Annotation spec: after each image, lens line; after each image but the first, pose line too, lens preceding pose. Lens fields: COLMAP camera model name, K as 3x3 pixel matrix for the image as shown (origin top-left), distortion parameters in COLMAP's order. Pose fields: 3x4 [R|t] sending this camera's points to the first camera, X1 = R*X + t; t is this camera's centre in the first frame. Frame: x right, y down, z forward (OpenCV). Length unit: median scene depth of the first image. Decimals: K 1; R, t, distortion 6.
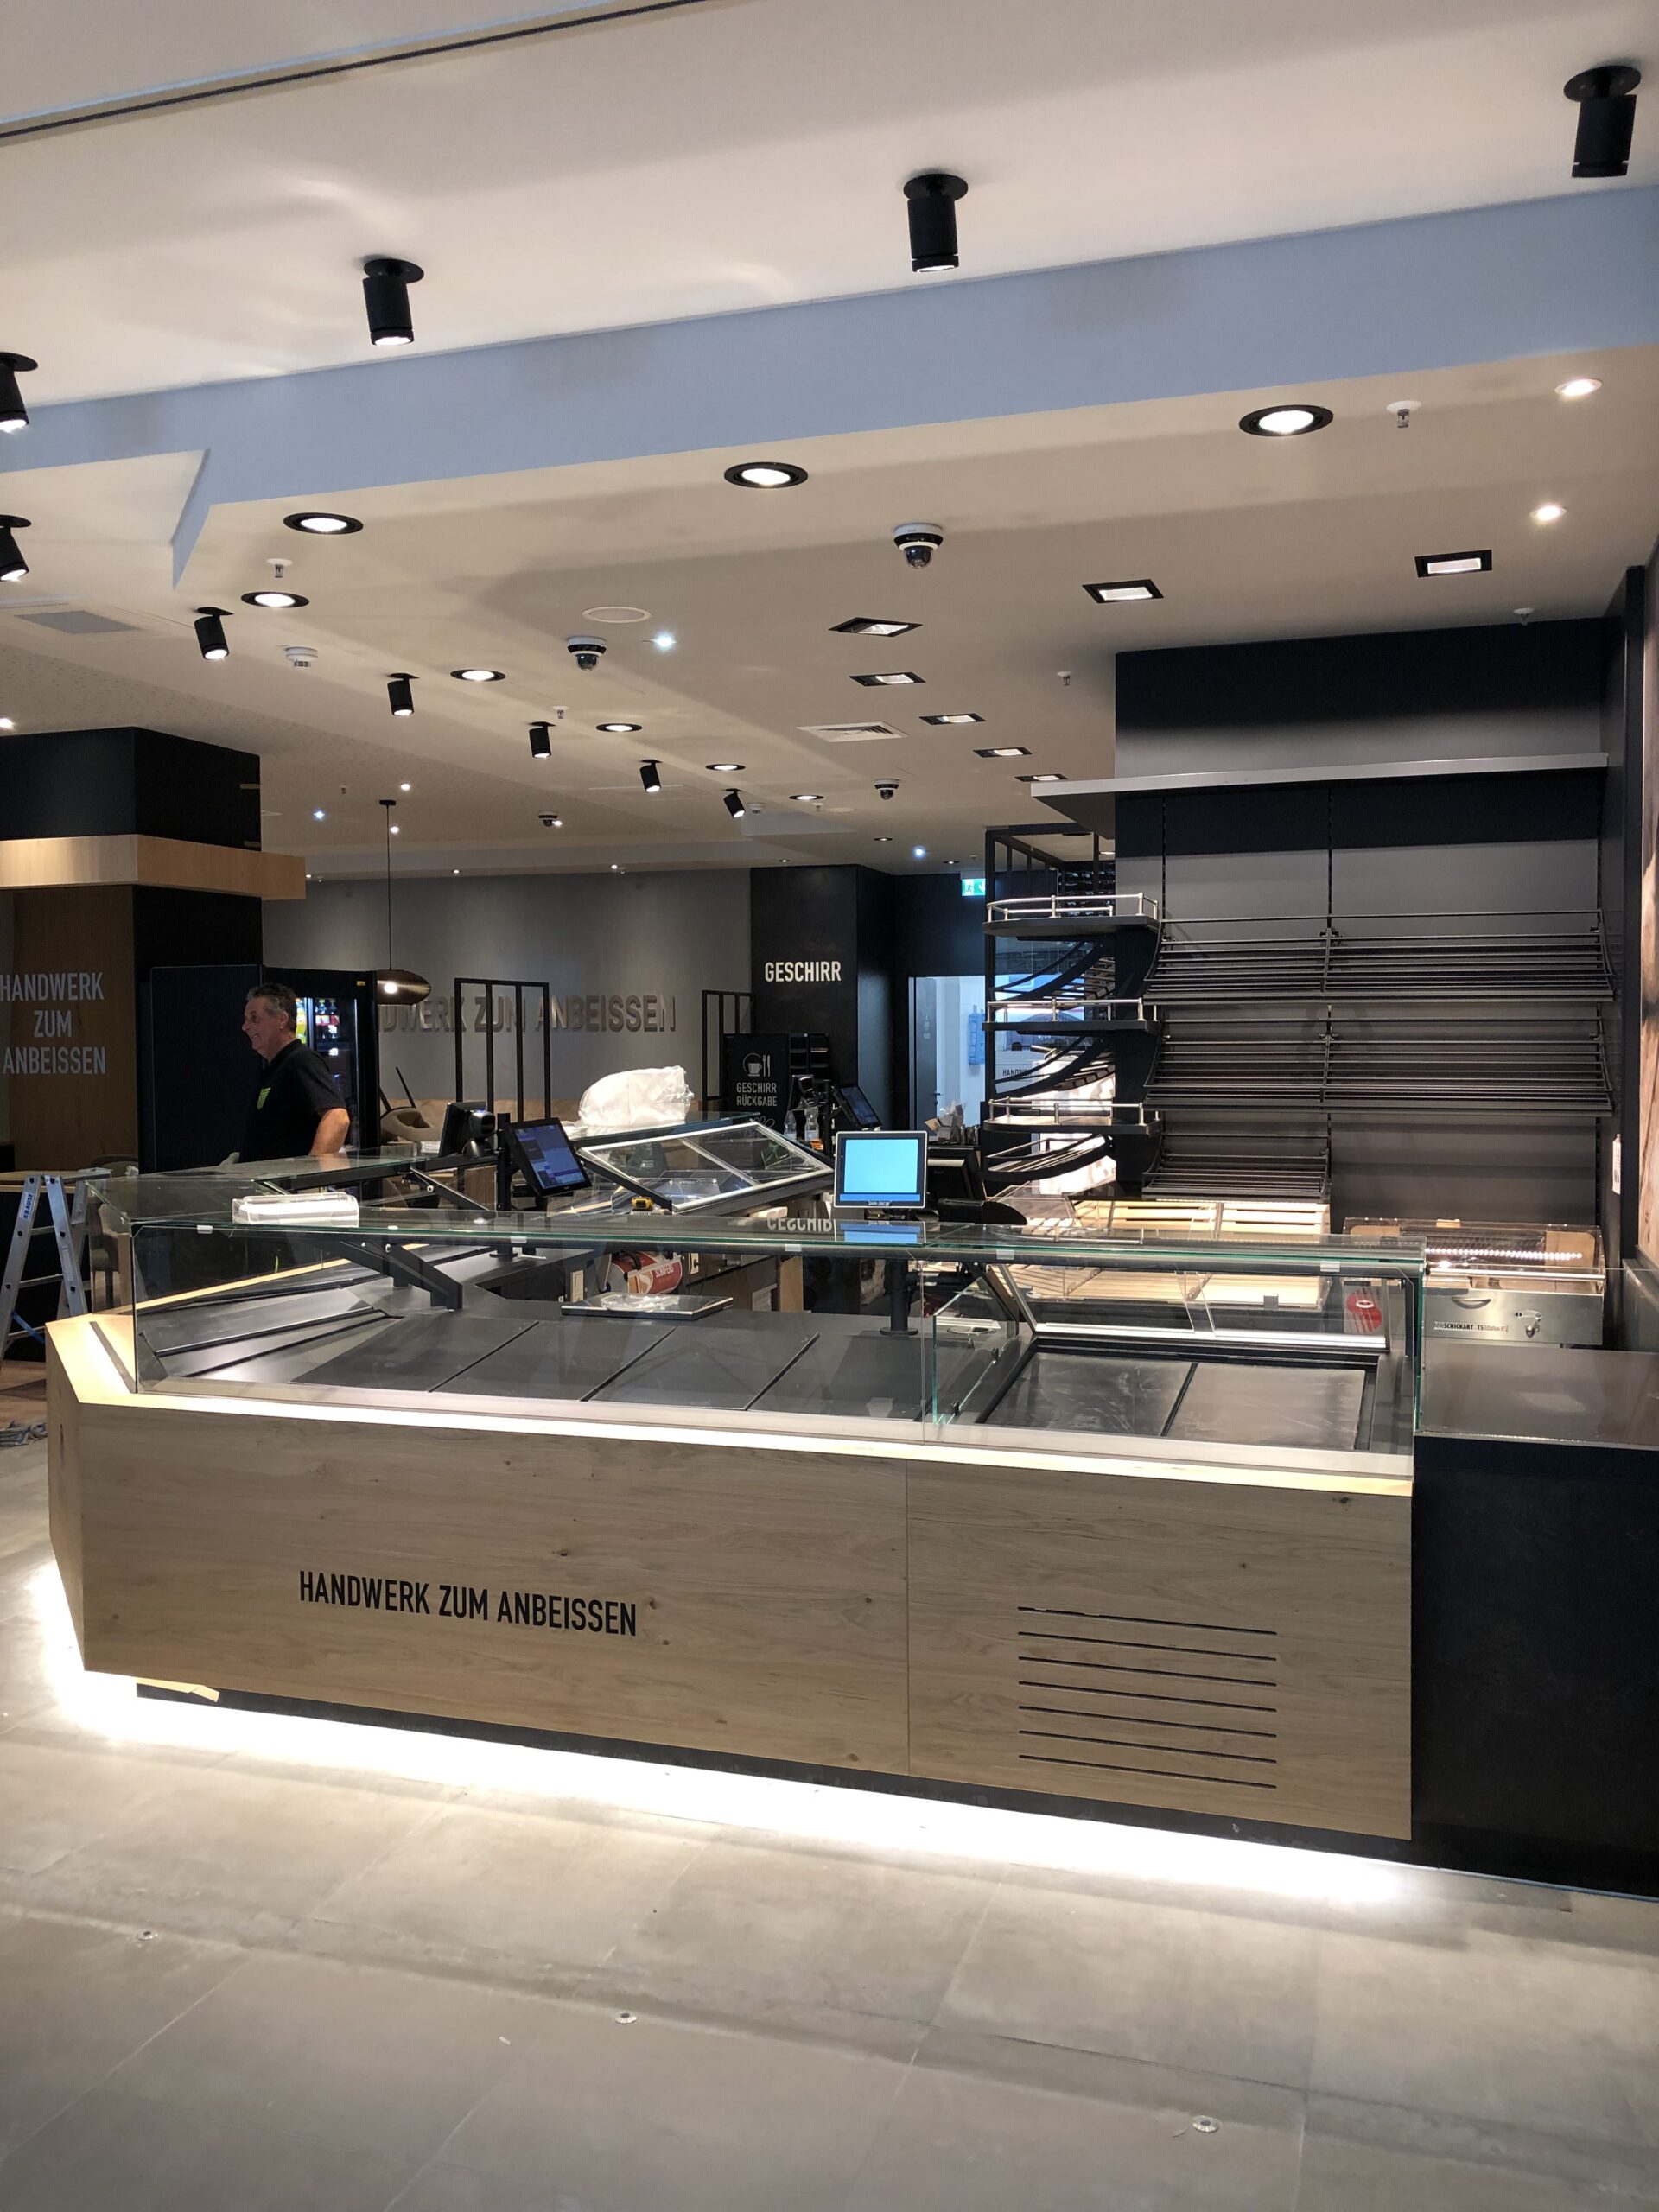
lens RADIAL K [[1809.7, 0, 846.5], [0, 1809.7, 1105.9], [0, 0, 1]] dist [0.077313, -0.003154]
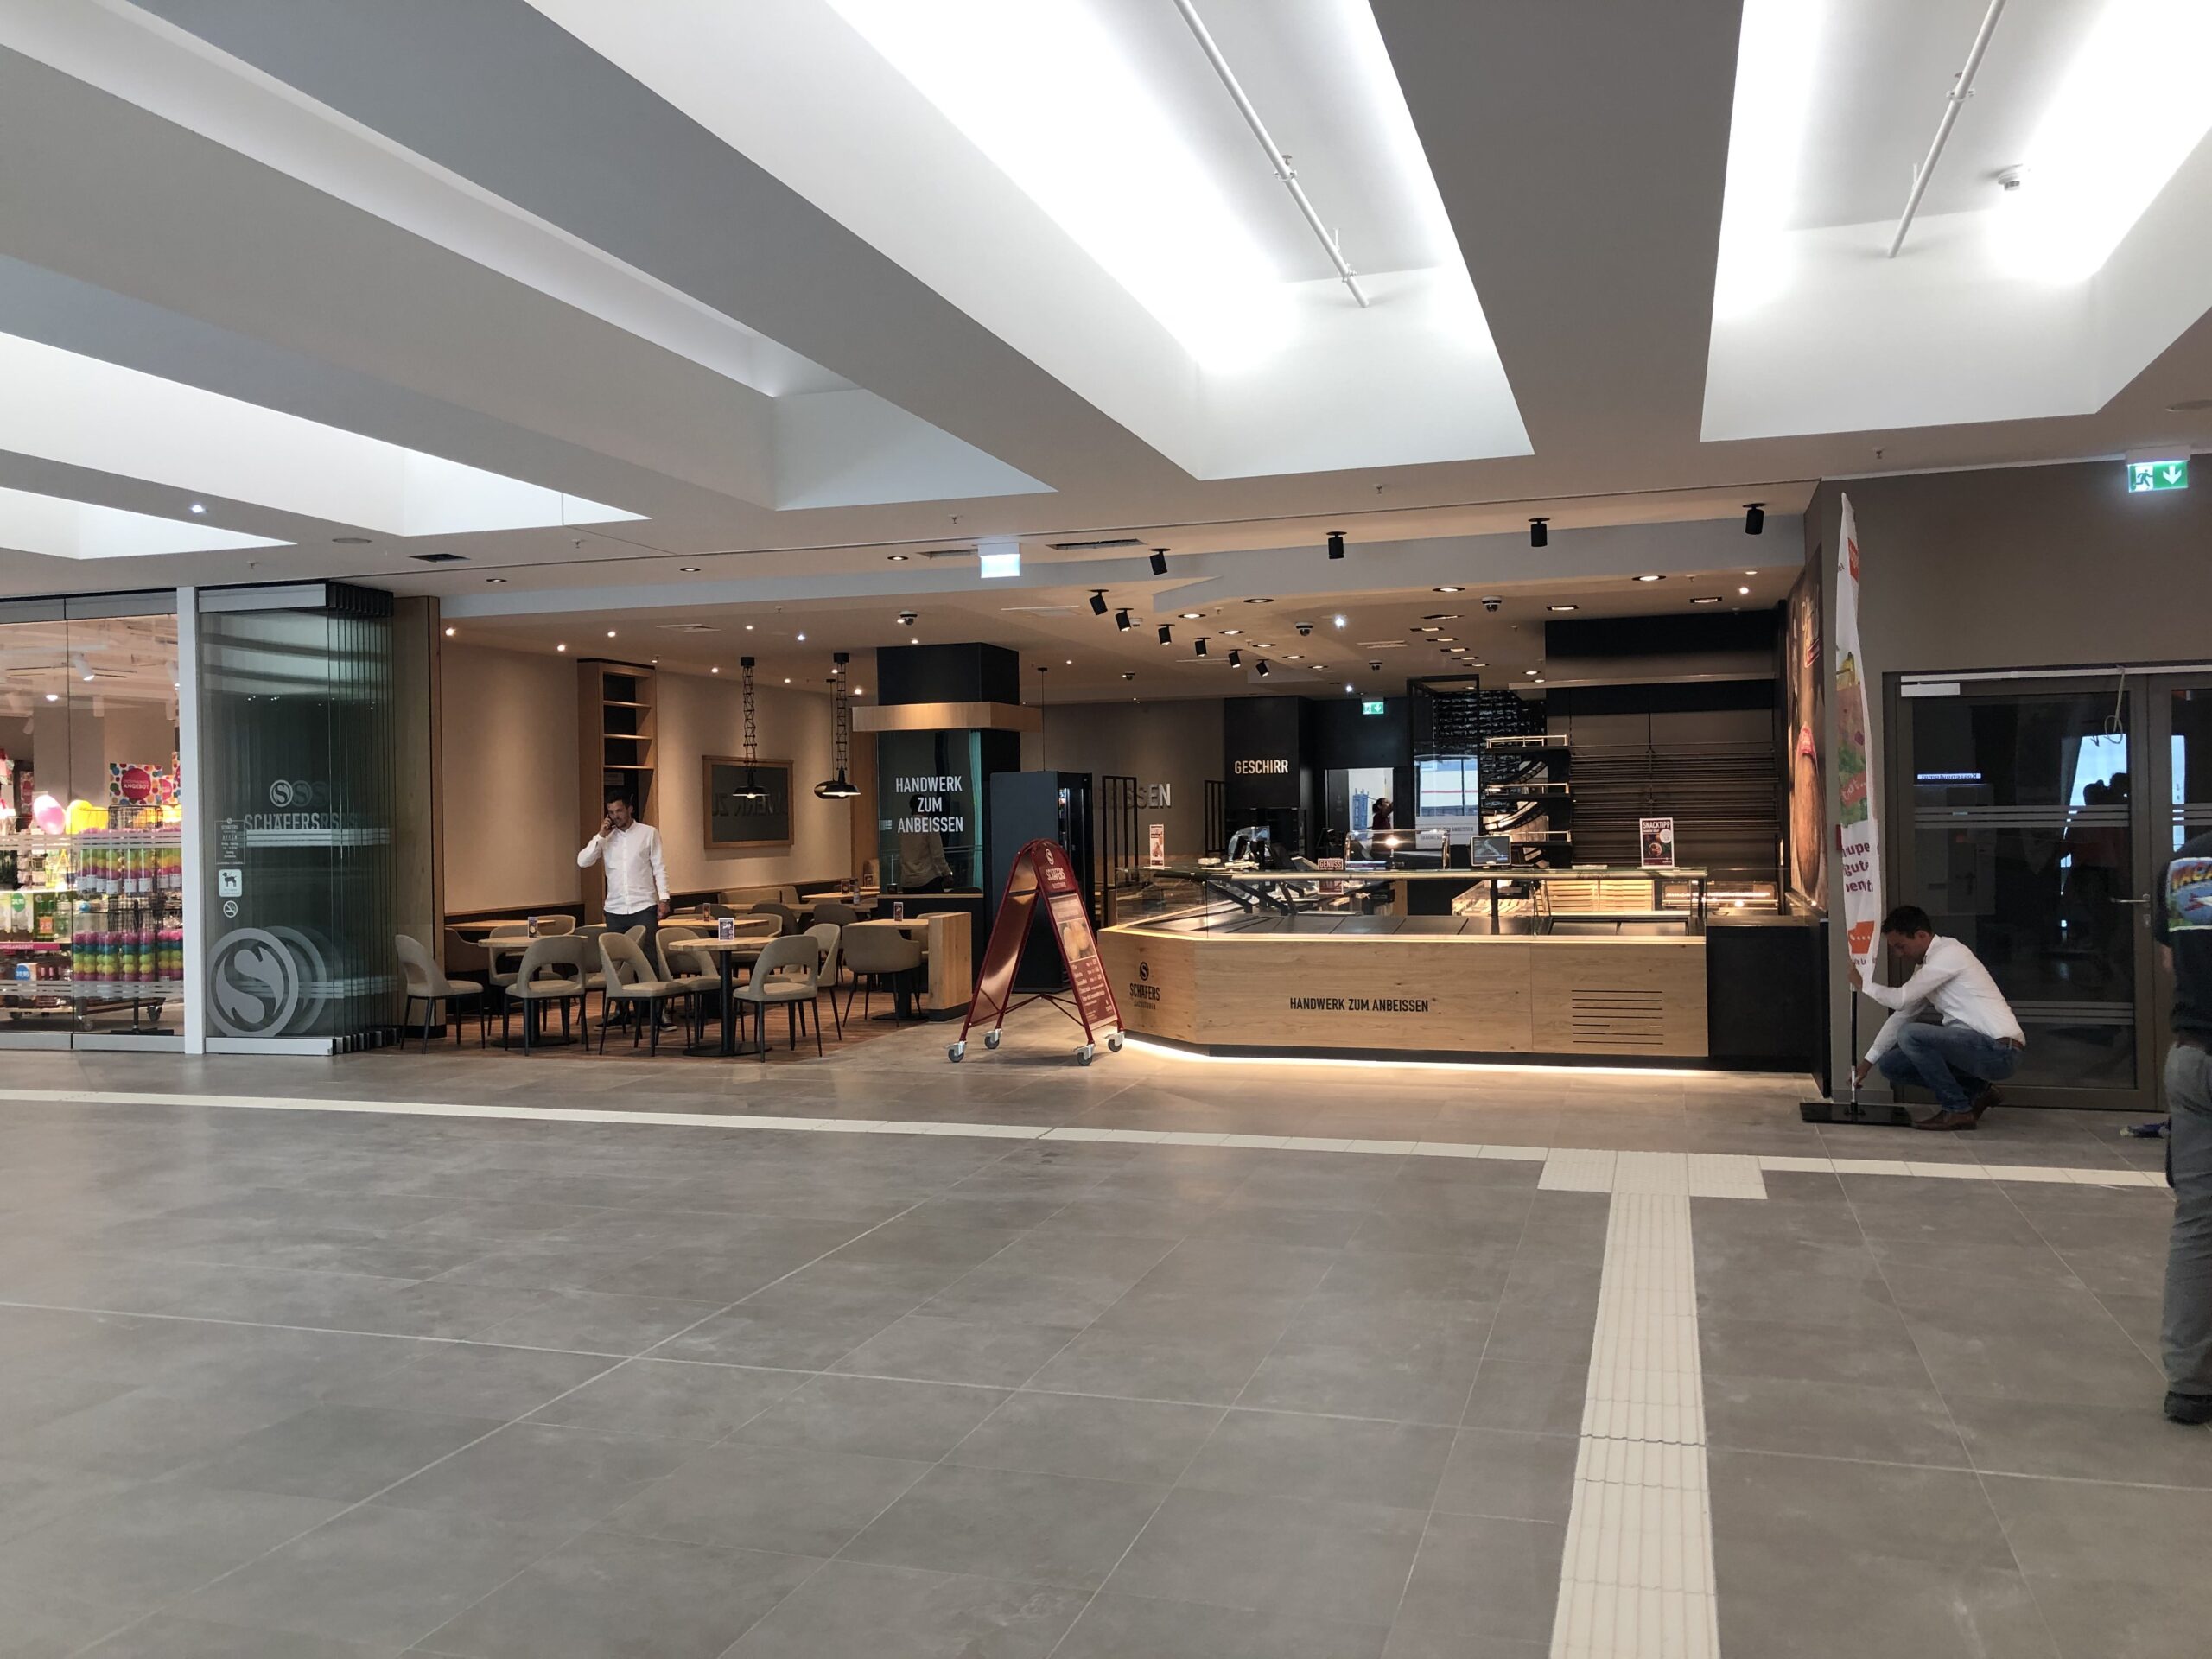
lens RADIAL K [[1809.7, 0, 1089.6], [0, 1809.7, 830.5], [0, 0, 1]] dist [0.077313, -0.003154]
pose [[0.999908, -0.011112, 0.007835, -0.403386], [0.011367, 0.999378, -0.033381, 0.060255], [-0.007460, 0.033467, 0.999412, -1.113260]]
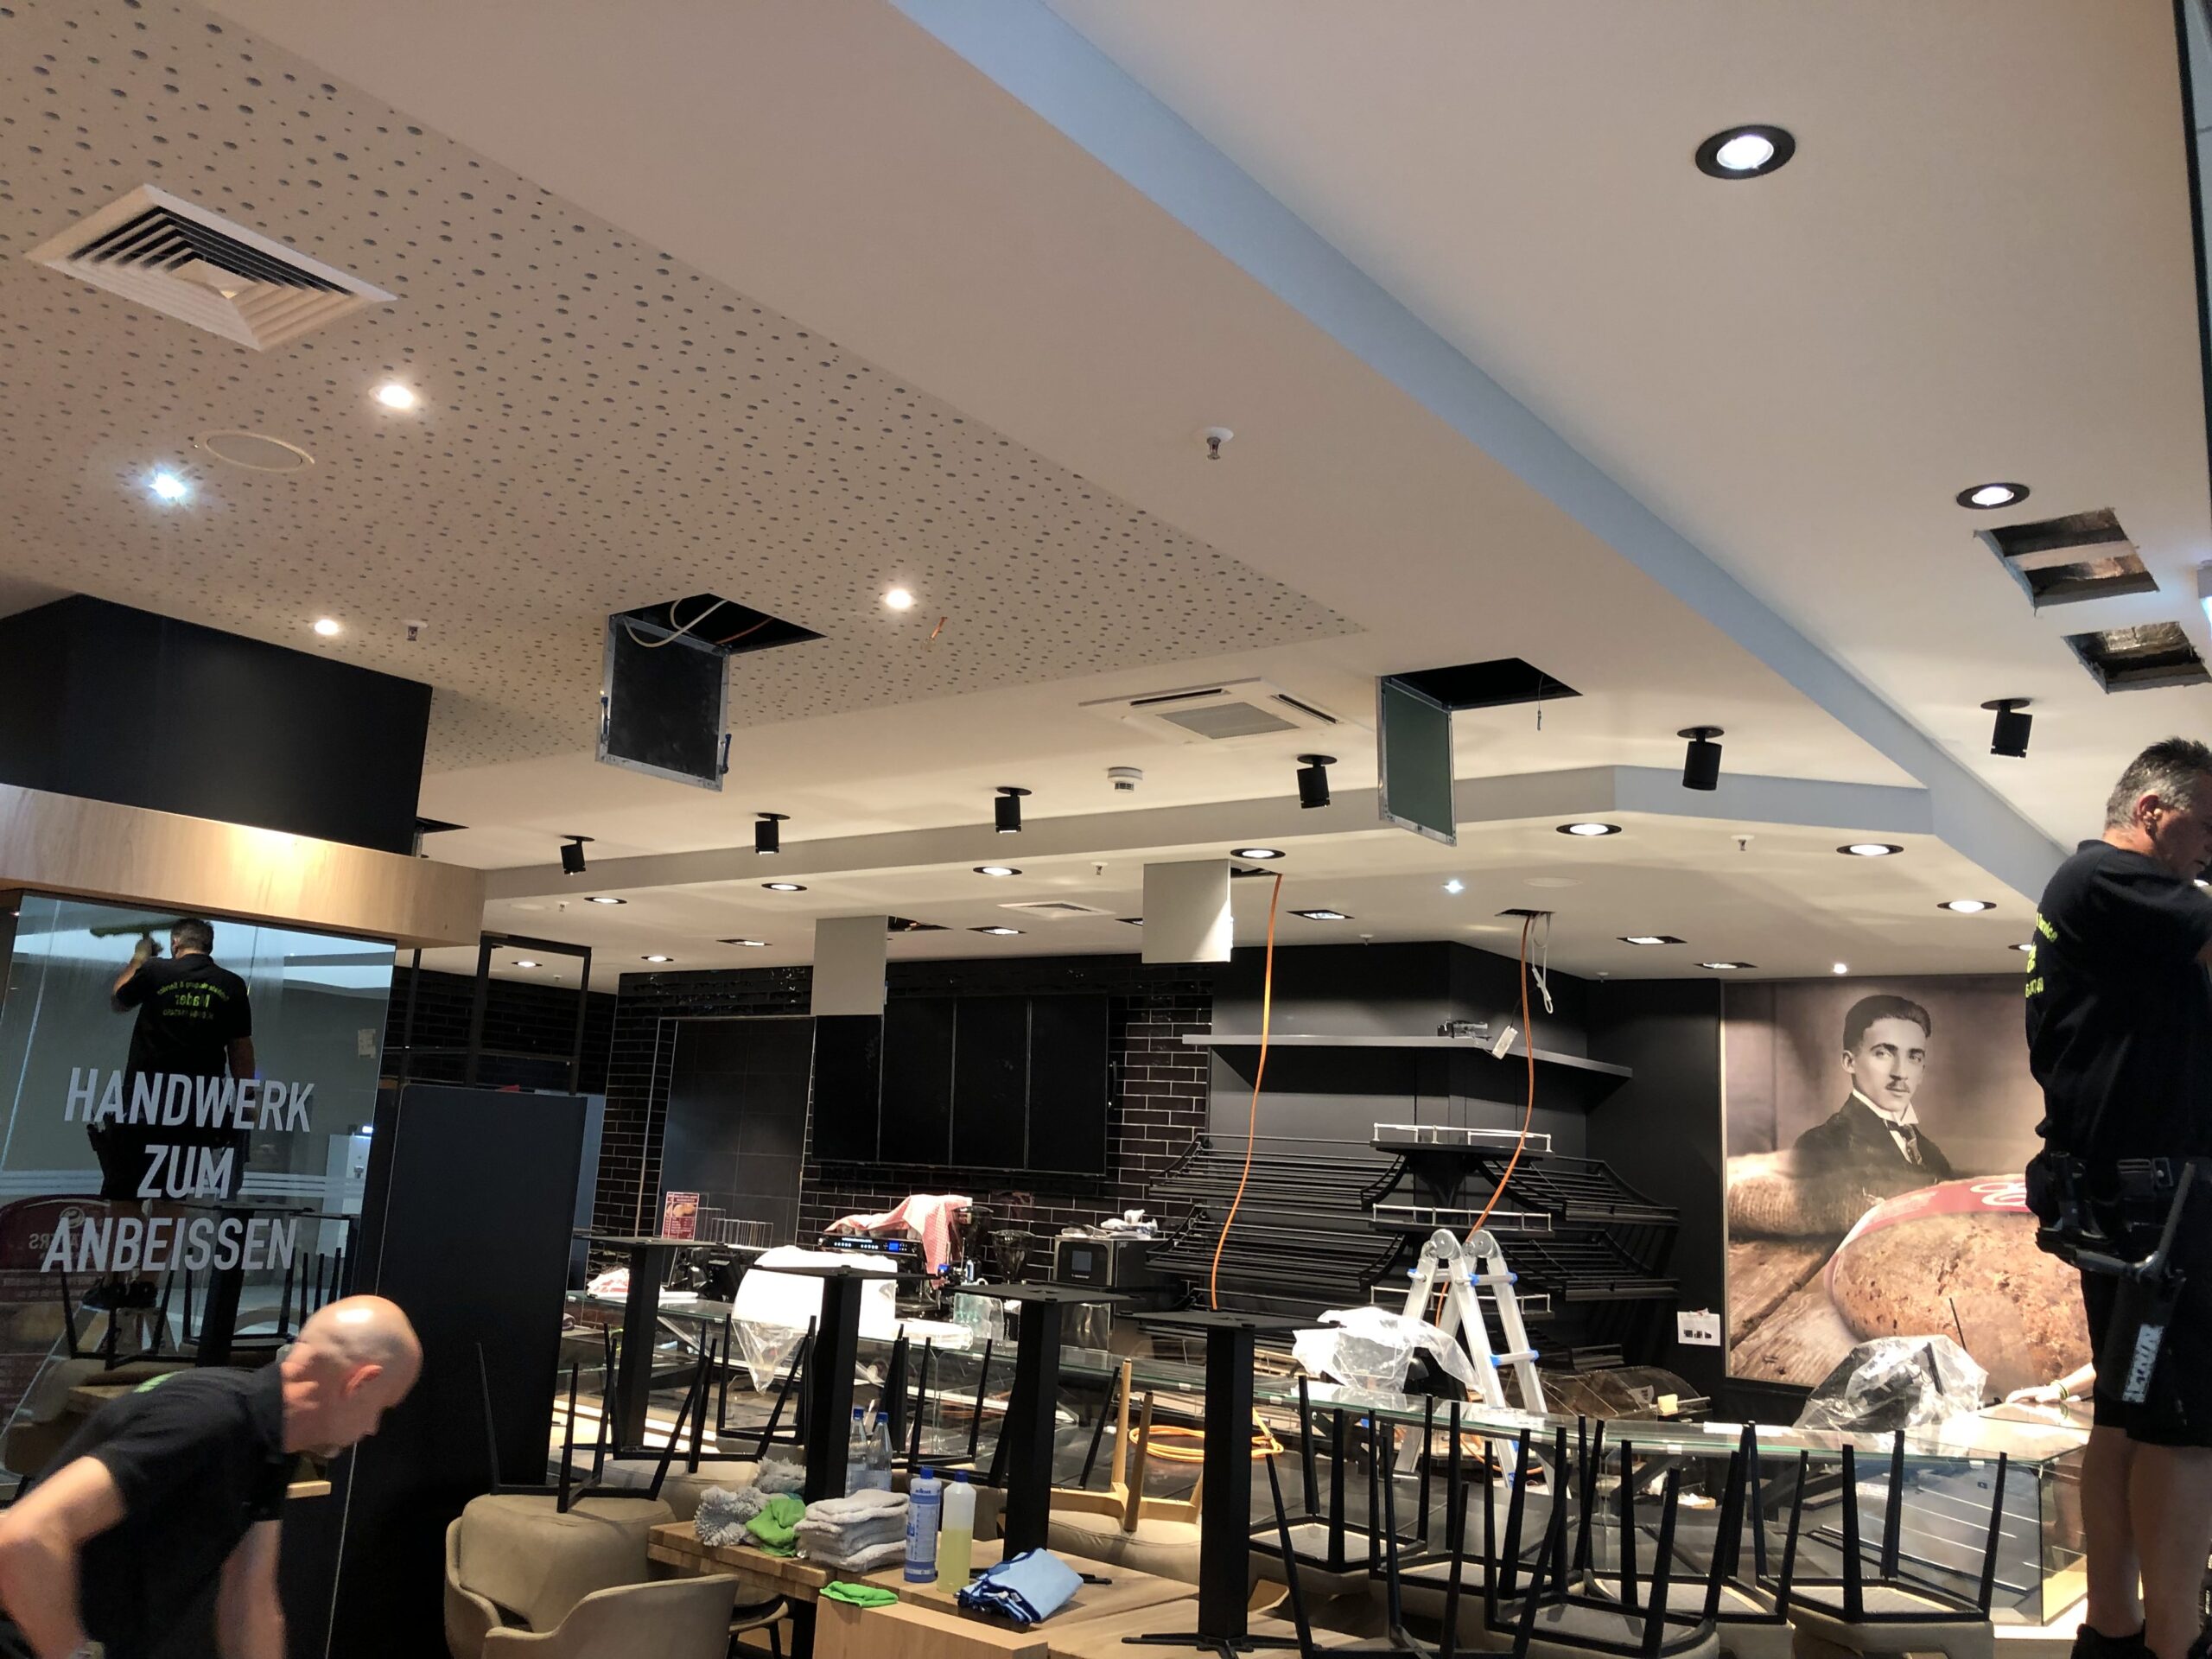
lens RADIAL K [[1809.7, 0, 1103.7], [0, 1809.7, 831.1], [0, 0, 1]] dist [0.077313, -0.003154]
pose [[0.347068, 0.205270, 0.915100, -1.181371], [-0.017117, 0.976977, -0.212658, -0.044898], [-0.937684, 0.058143, 0.342591, 0.795907]]
